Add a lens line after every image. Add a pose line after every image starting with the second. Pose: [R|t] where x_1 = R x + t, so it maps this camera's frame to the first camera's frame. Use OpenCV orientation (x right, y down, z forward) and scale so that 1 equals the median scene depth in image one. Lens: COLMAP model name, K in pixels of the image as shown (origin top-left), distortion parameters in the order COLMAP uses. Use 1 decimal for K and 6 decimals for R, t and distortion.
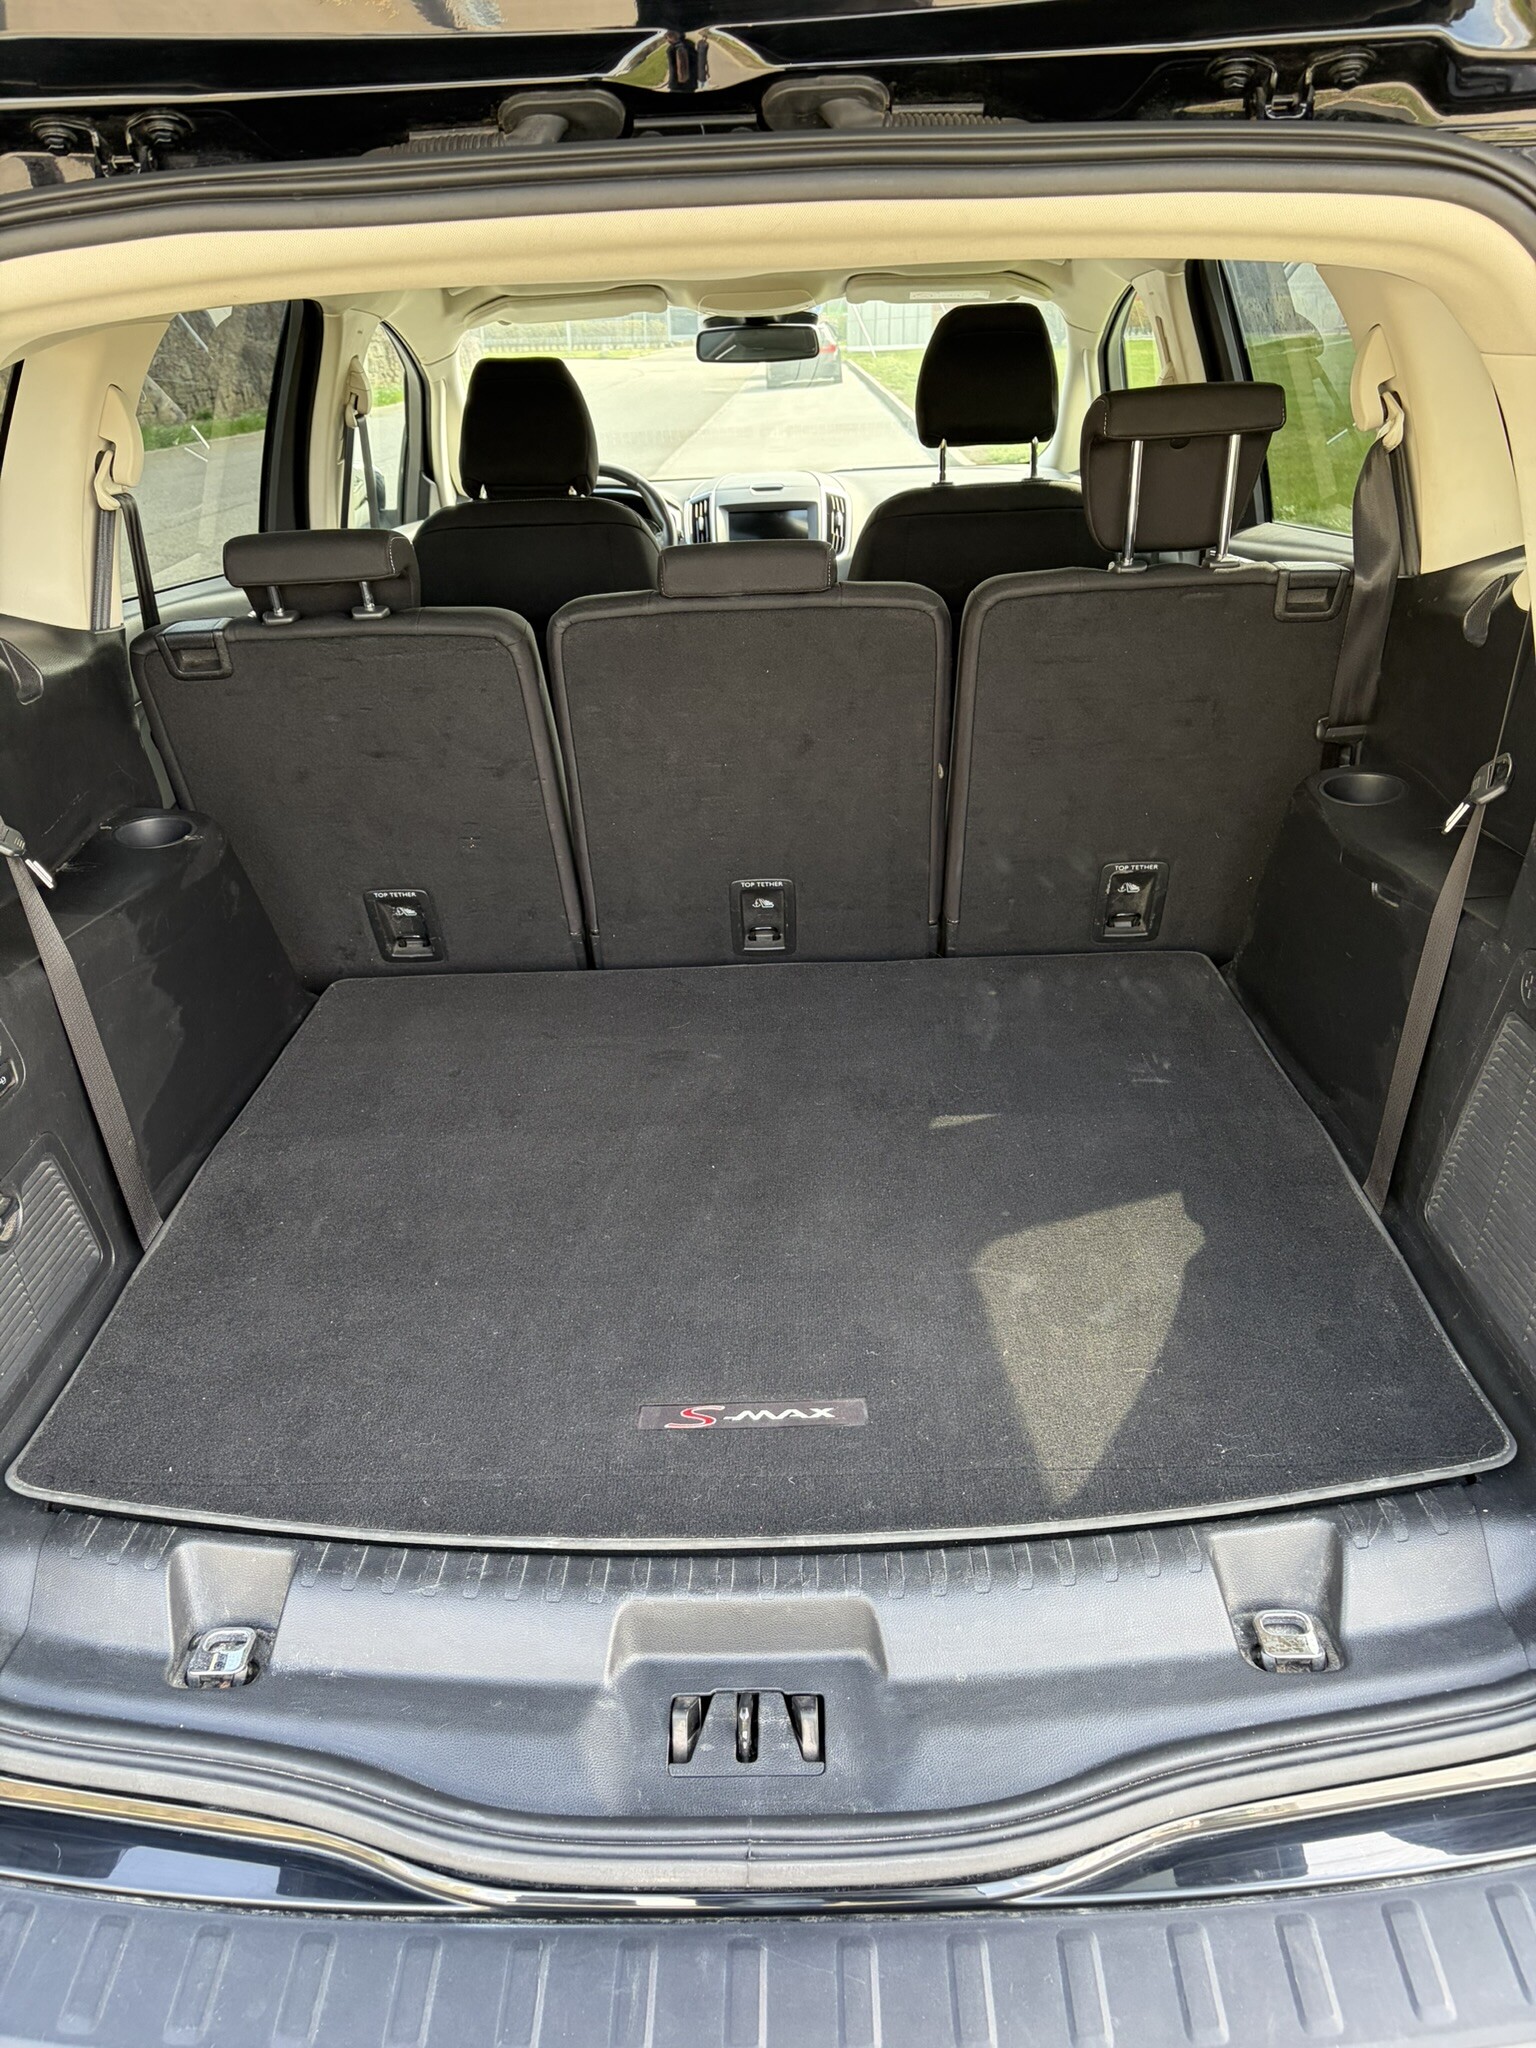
lens RADIAL K [[1543.5, 0, 753.2], [0, 1543.5, 1021.6], [0, 0, 1]] dist [0.054109, -0.056270]
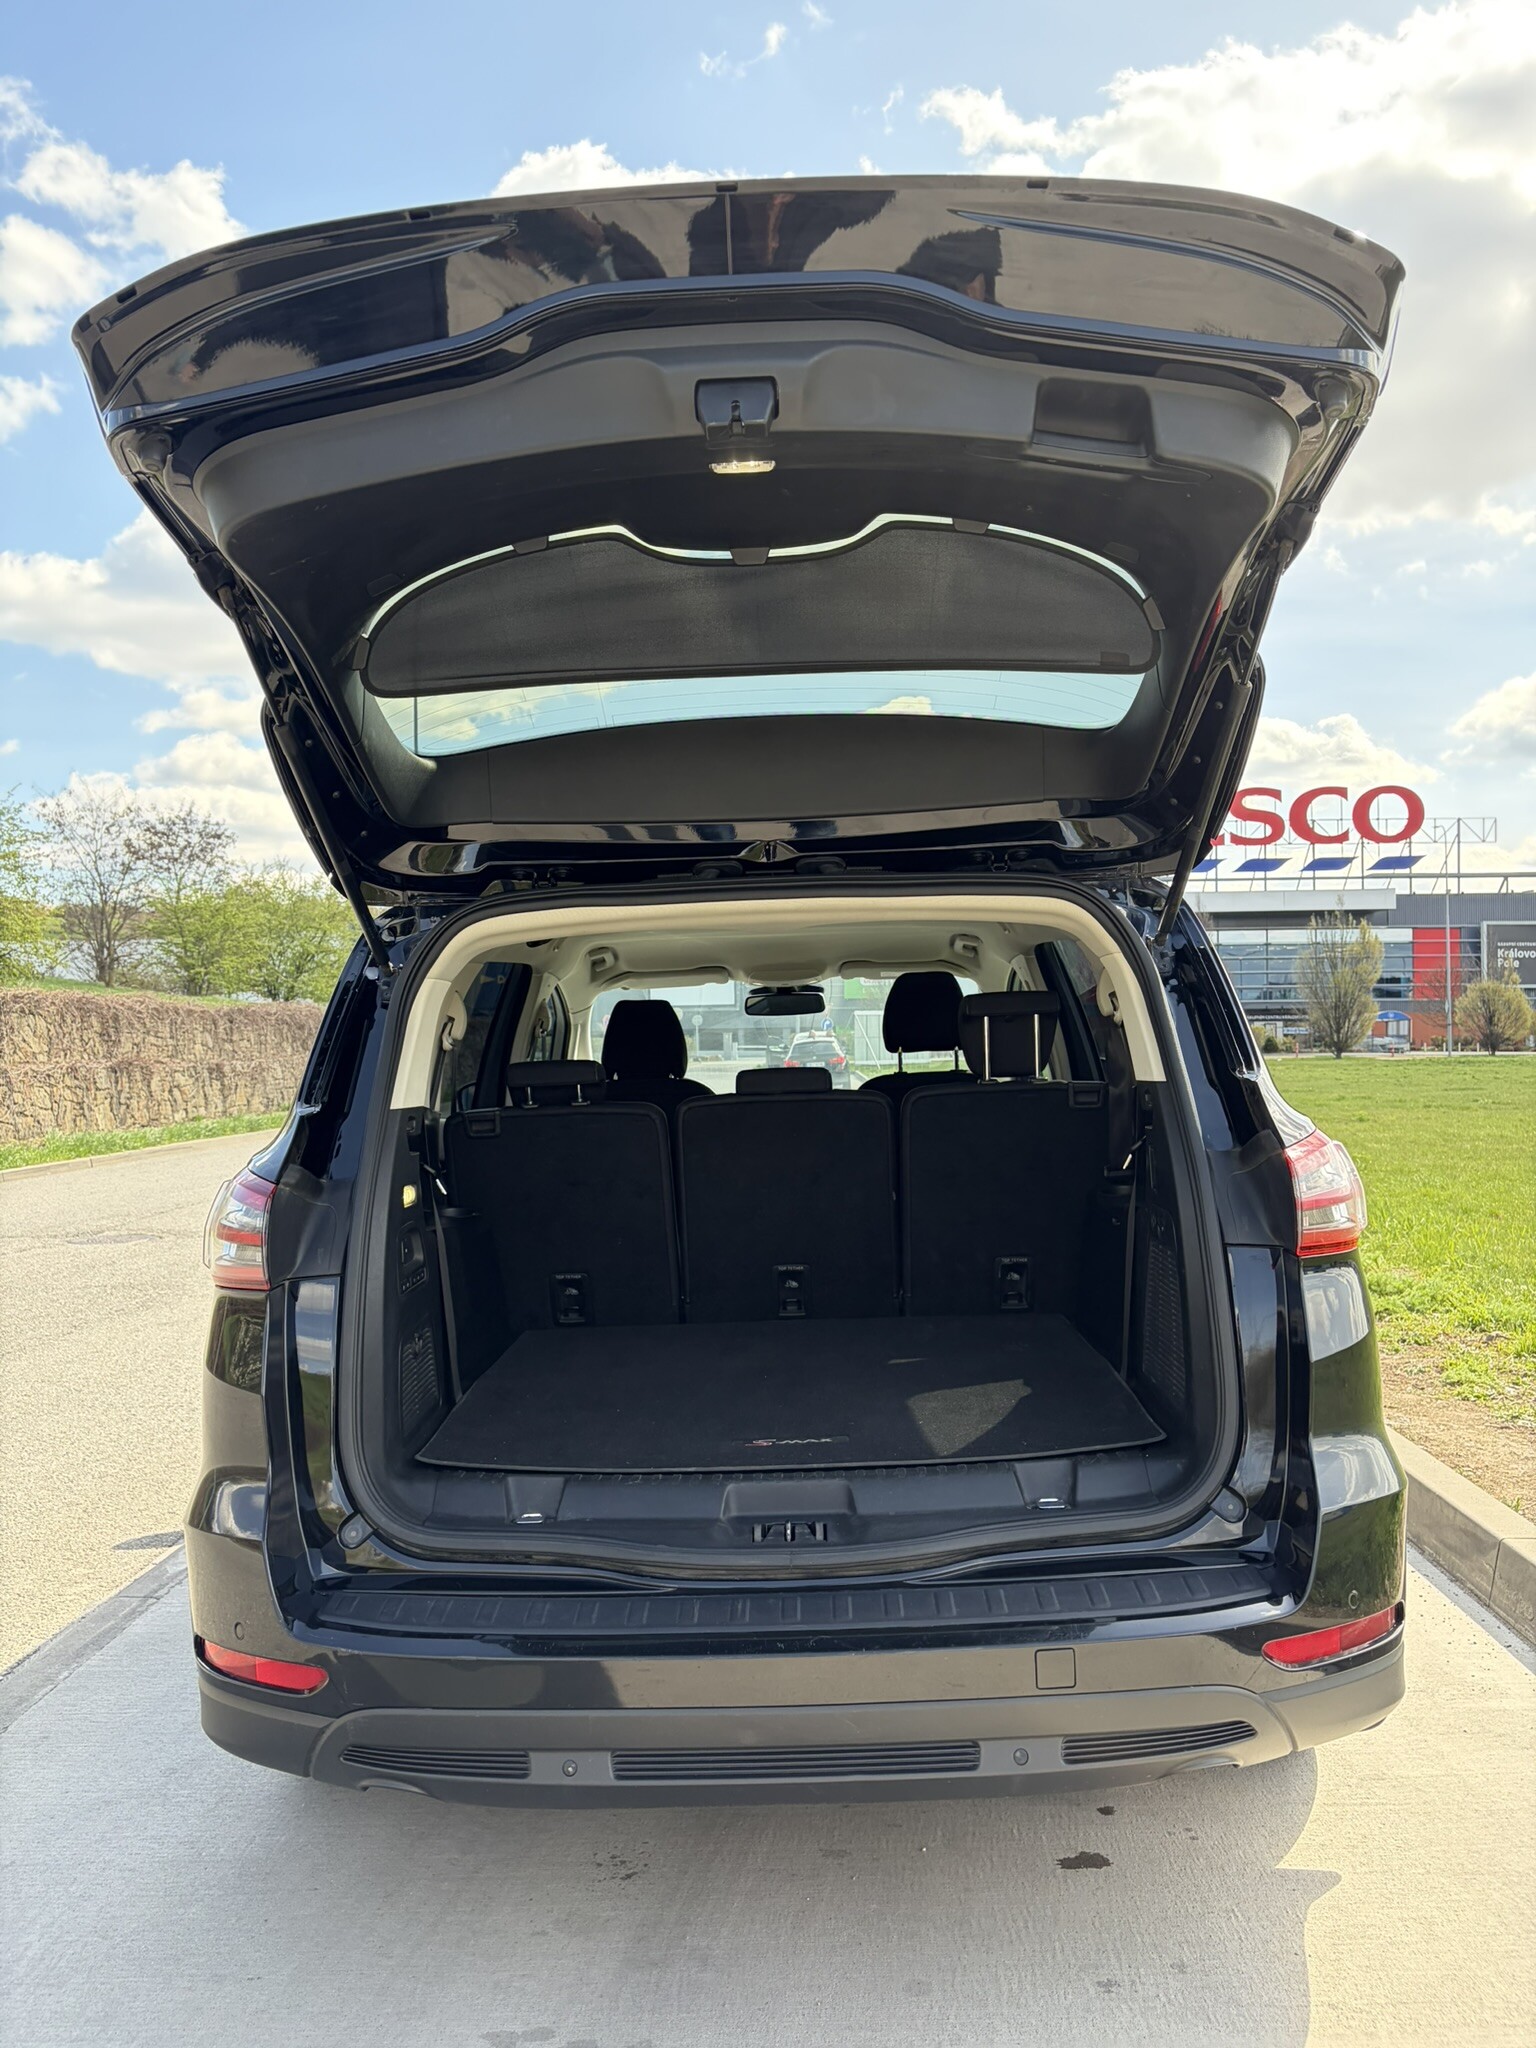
lens RADIAL K [[1543.5, 0, 754.3], [0, 1543.5, 1013.0], [0, 0, 1]] dist [0.054109, -0.056270]
pose [[0.999911, 0.008161, -0.010582, -0.029864], [-0.011912, 0.903211, -0.429031, 0.610485], [0.006056, 0.429119, 0.903228, -1.006361]]
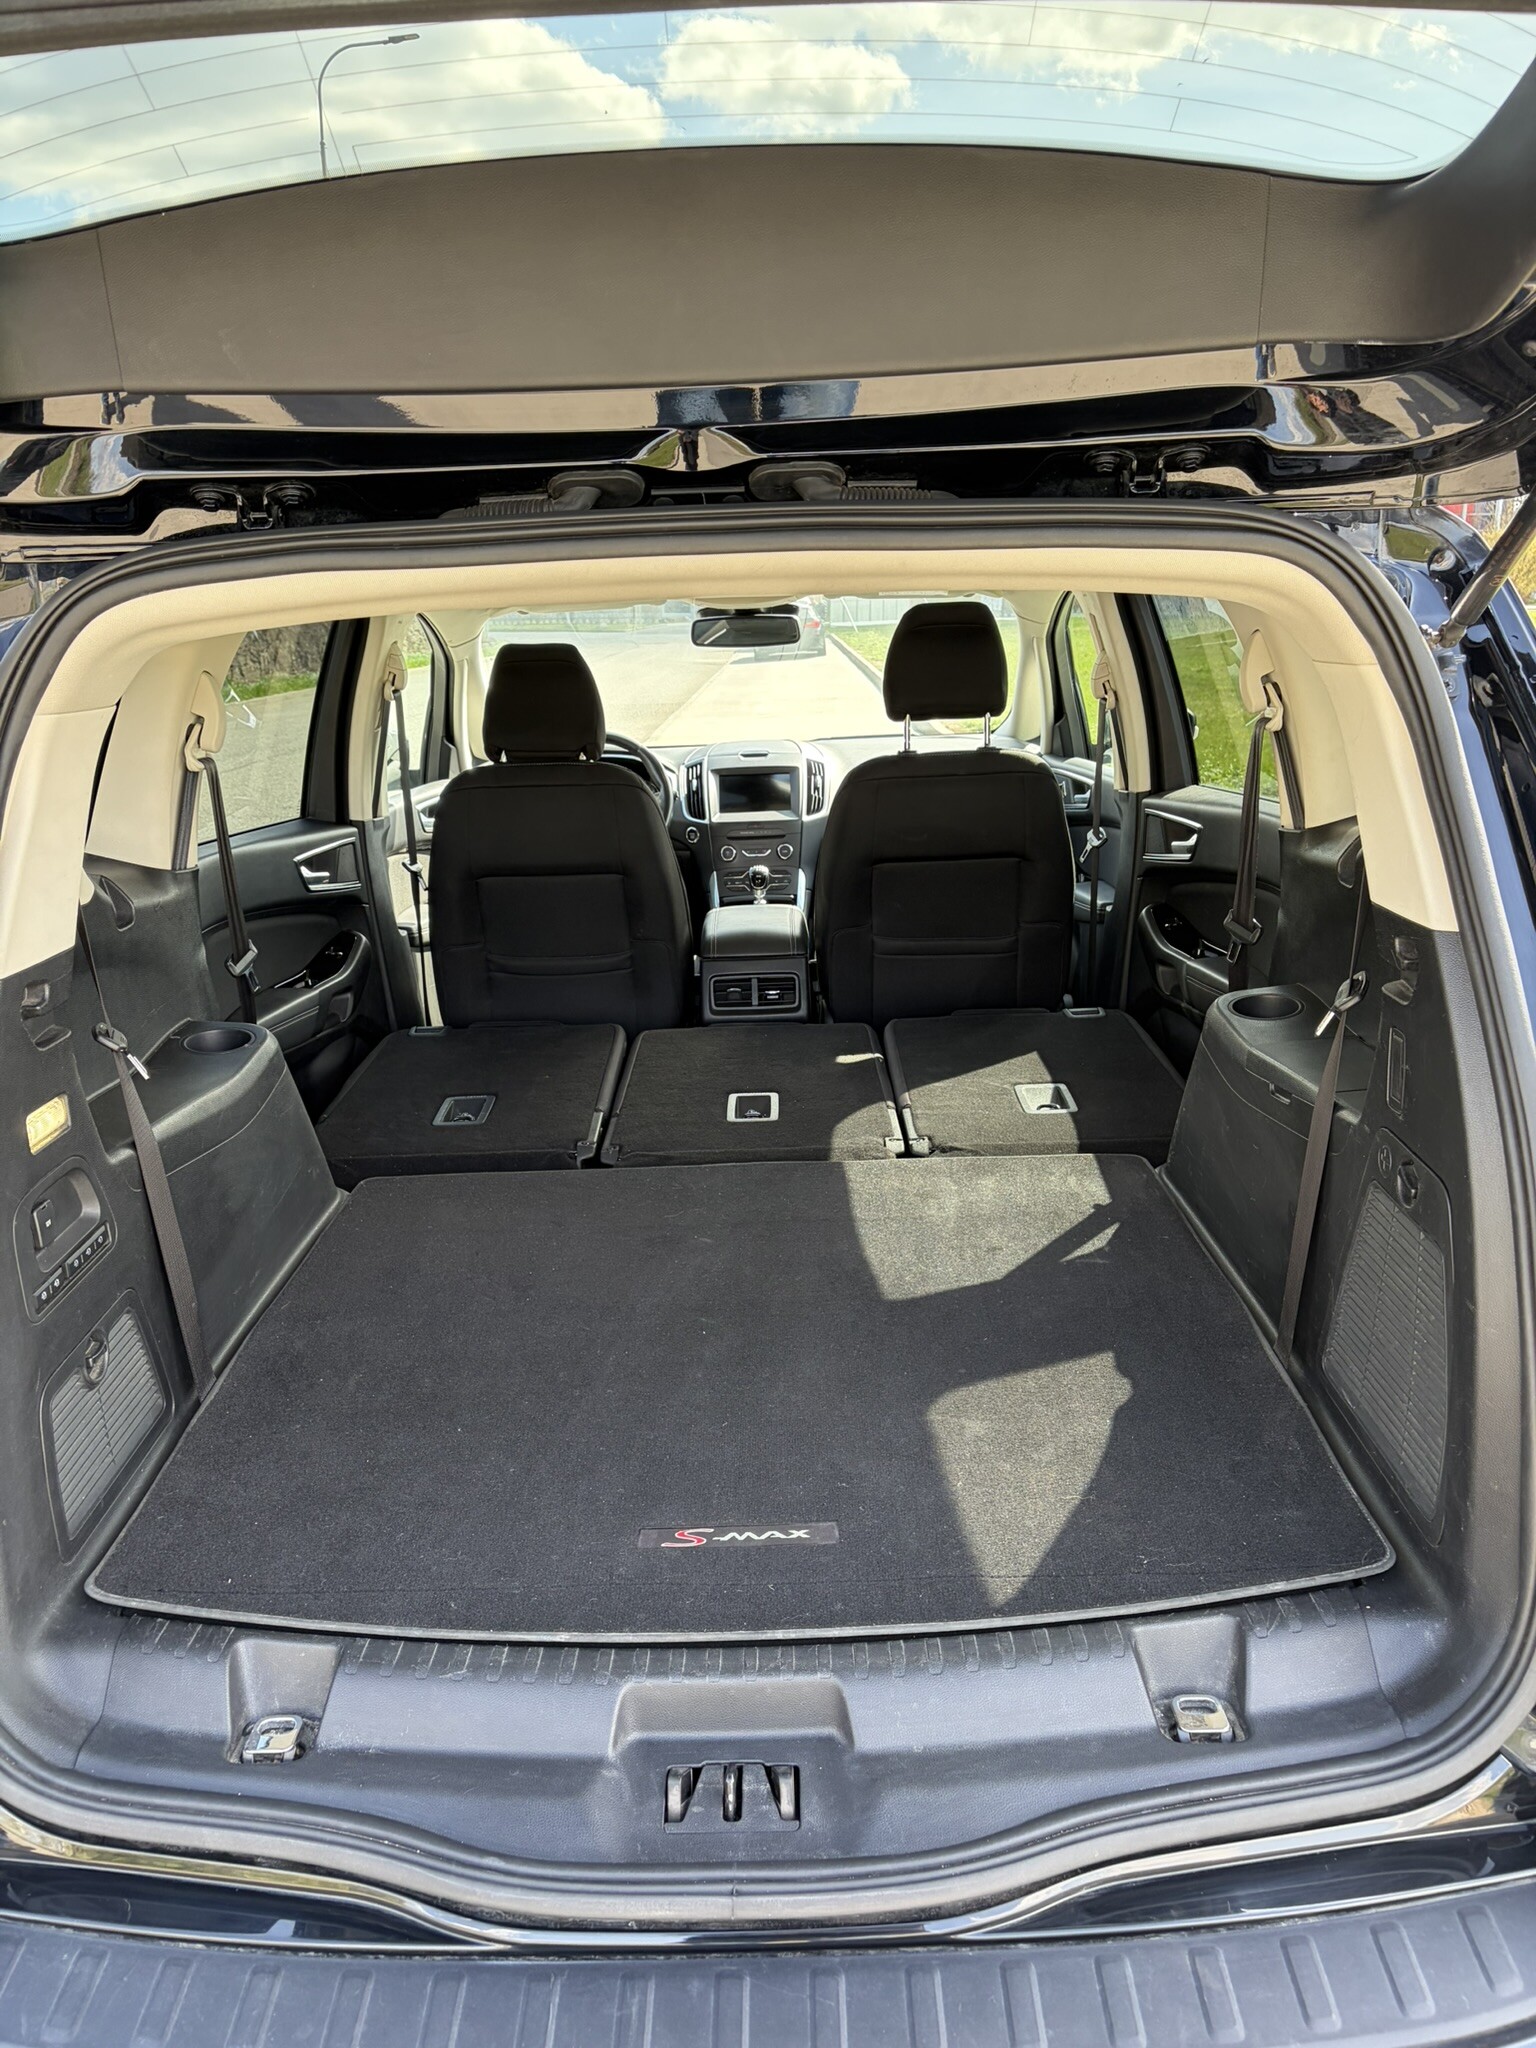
lens RADIAL K [[1543.5, 0, 749.2], [0, 1543.5, 1029.5], [0, 0, 1]] dist [0.054109, -0.056270]
pose [[0.999978, 0.003571, 0.005640, 0.000024], [-0.002677, 0.988477, -0.151347, 0.059026], [-0.006115, 0.151328, 0.988465, -0.191798]]
